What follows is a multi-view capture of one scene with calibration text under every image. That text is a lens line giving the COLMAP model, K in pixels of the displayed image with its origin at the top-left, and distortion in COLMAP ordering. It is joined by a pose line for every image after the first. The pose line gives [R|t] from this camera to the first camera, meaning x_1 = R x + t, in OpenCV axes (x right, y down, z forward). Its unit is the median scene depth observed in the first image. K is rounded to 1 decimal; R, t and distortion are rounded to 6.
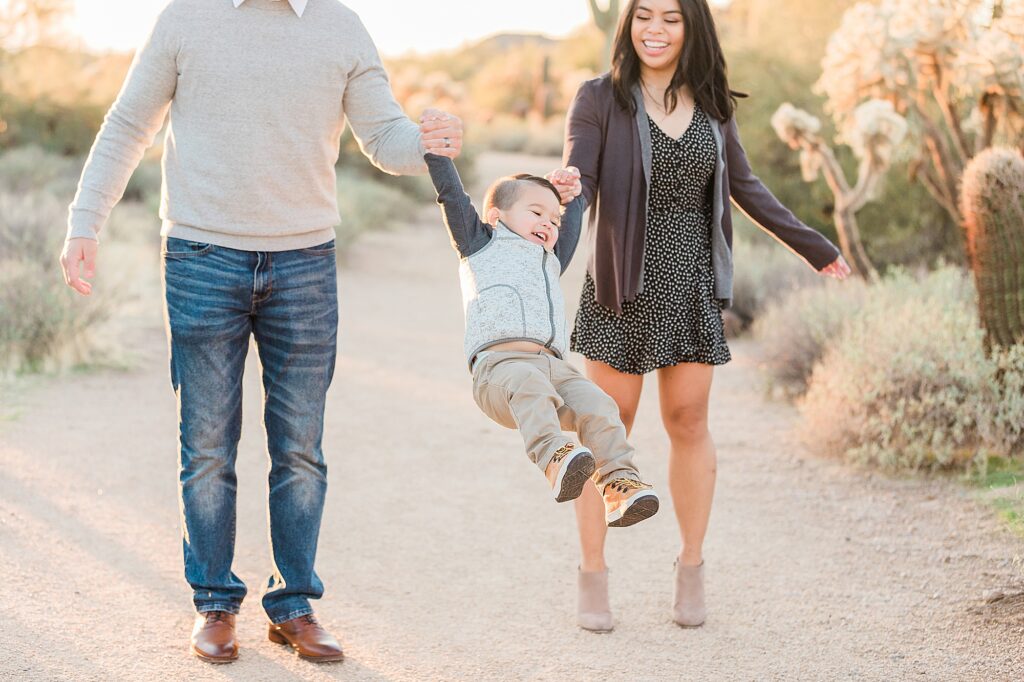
lens RADIAL K [[2112.4, 0, 512.0], [0, 2112.4, 341.0], [0, 0, 1]] dist [-0.019436, -0.415165]
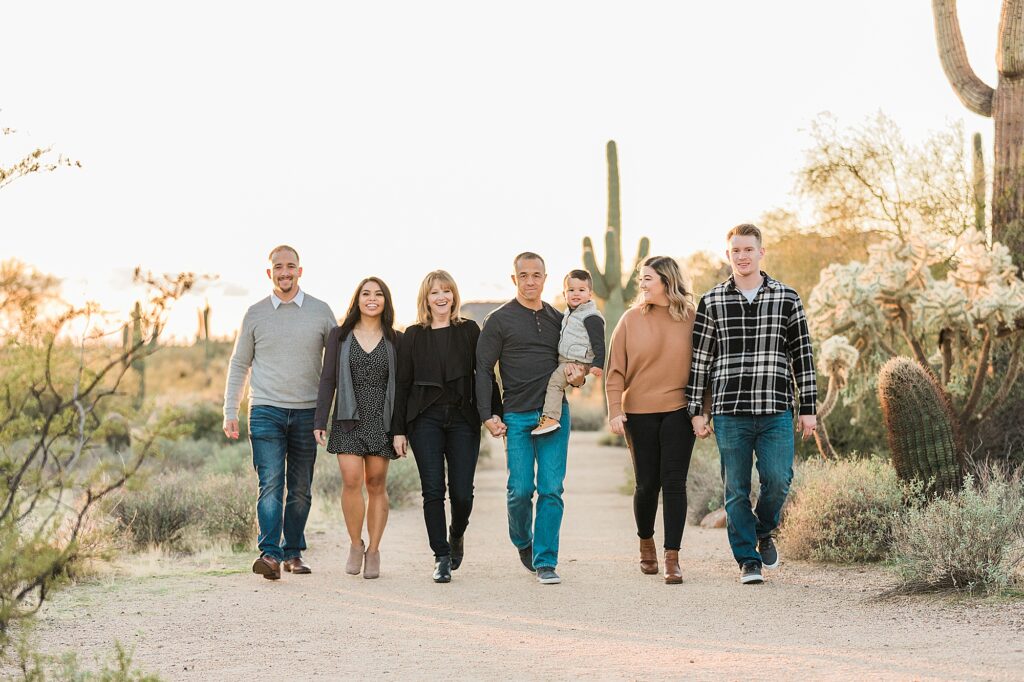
lens RADIAL K [[2589.5, 0, 512.0], [0, 2589.5, 341.0], [0, 0, 1]] dist [0.120739, 0.363590]
pose [[0.999042, -0.041815, 0.012876, -0.056454], [0.043136, 0.990582, -0.129945, 0.097026], [-0.007321, 0.130376, 0.991438, -0.651698]]
